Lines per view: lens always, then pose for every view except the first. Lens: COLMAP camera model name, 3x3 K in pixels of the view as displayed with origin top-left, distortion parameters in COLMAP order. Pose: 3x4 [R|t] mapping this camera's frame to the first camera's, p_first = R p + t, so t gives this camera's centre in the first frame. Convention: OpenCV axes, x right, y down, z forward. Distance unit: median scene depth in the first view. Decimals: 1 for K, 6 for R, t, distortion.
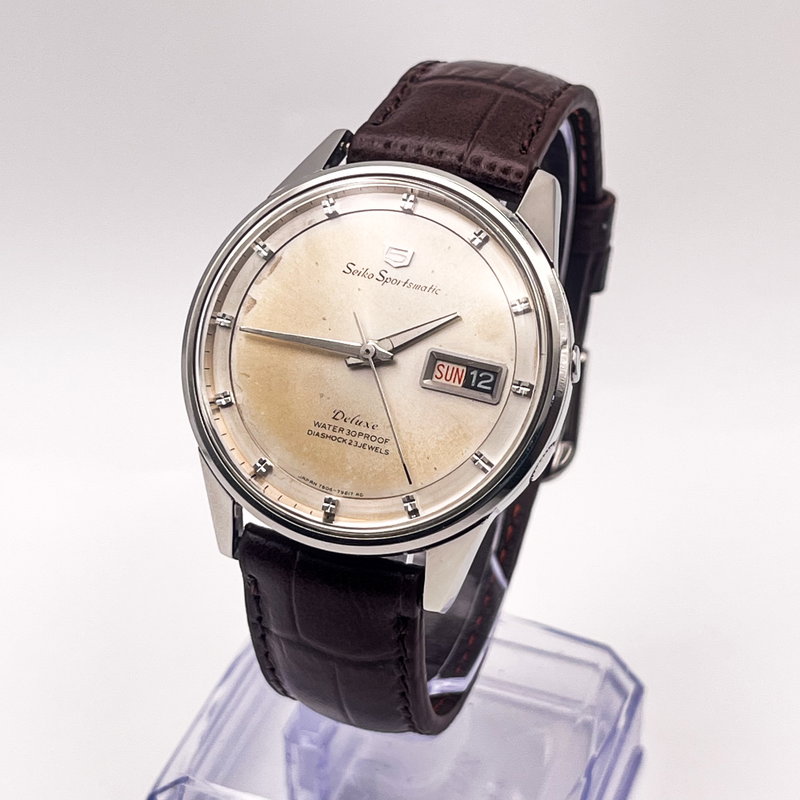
lens RADIAL K [[1964.2, 0, 400.0], [0, 1964.2, 400.0], [0, 0, 1]] dist [0.367683, 0.014066]
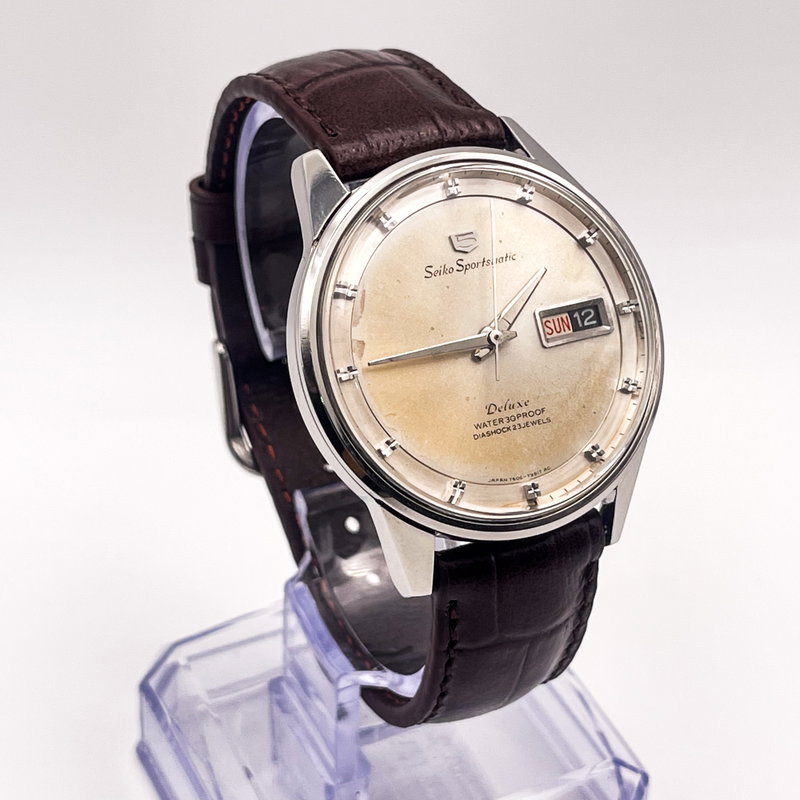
lens RADIAL K [[1948.5, 0, 399.8], [0, 1948.5, 421.5], [0, 0, 1]] dist [0.395798, 0.030662]
pose [[0.691071, -0.412487, 0.593528, -0.654258], [0.399696, 0.902277, 0.161676, -0.165195], [-0.602216, 0.125502, 0.788407, 0.252003]]
